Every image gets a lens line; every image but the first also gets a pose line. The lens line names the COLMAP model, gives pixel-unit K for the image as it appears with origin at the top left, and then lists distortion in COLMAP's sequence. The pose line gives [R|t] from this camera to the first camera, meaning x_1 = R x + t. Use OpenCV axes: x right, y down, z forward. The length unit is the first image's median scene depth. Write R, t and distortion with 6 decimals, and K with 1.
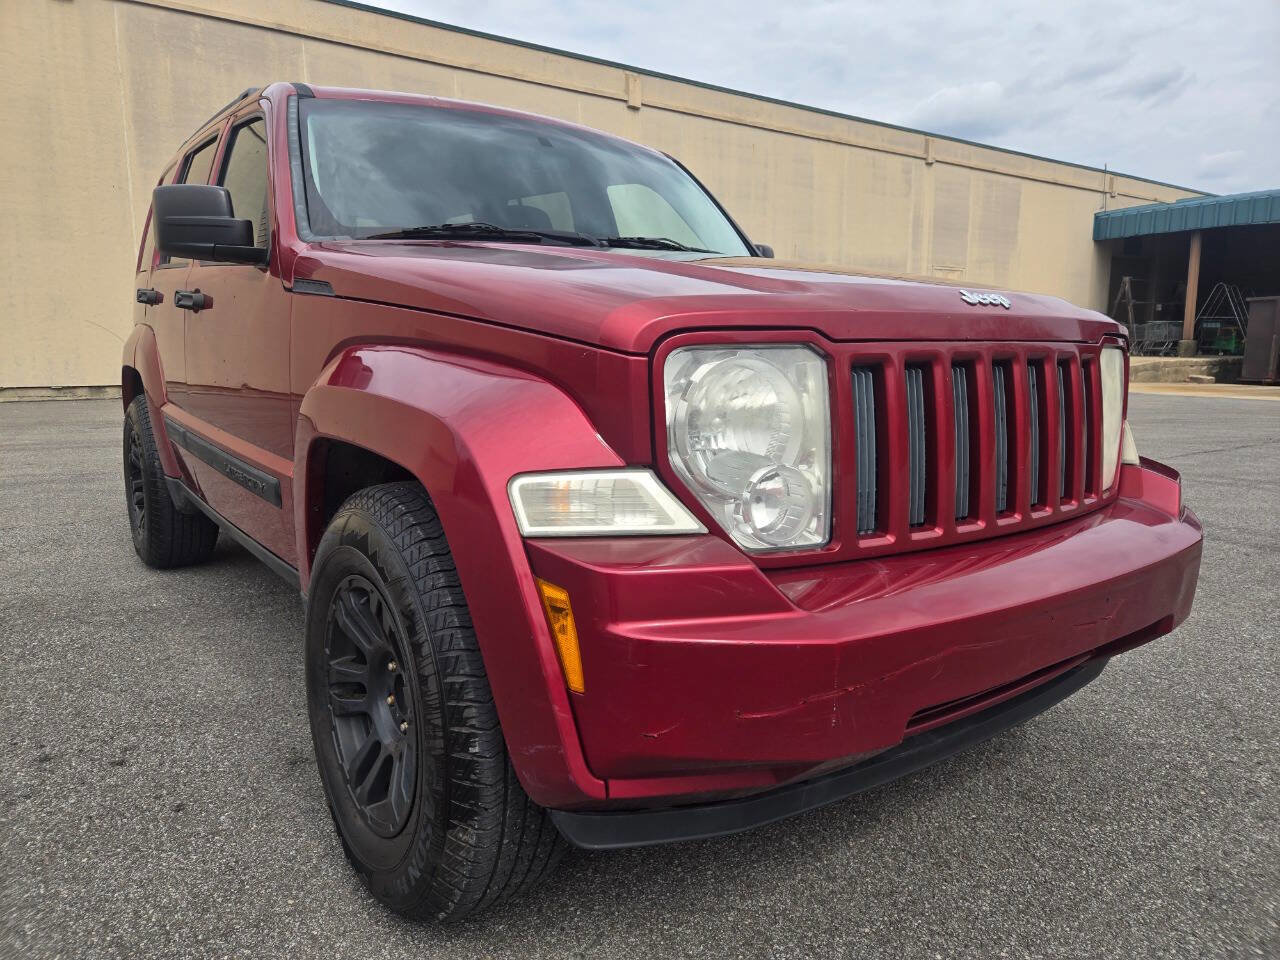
lens RADIAL K [[859.3, 0, 622.0], [0, 859.3, 464.7], [0, 0, 1]] dist [0.067420, -0.061629]
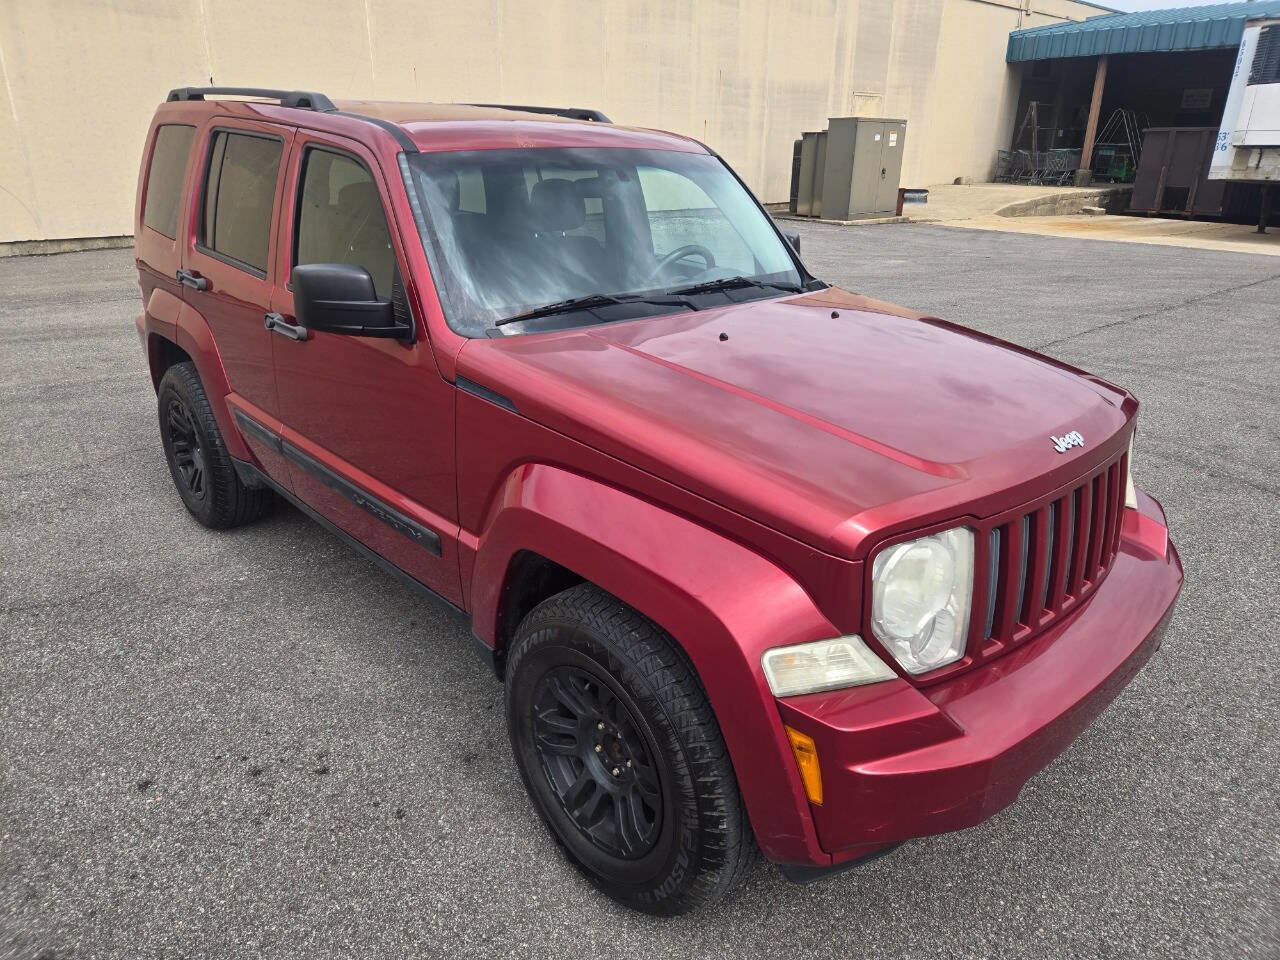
lens RADIAL K [[859.3, 0, 626.2], [0, 859.3, 458.9], [0, 0, 1]] dist [0.067420, -0.061629]
pose [[0.992815, -0.032312, 0.115213, -0.342981], [0.007870, 0.978399, 0.206575, -0.395844], [-0.119399, -0.204184, 0.971624, -0.159294]]
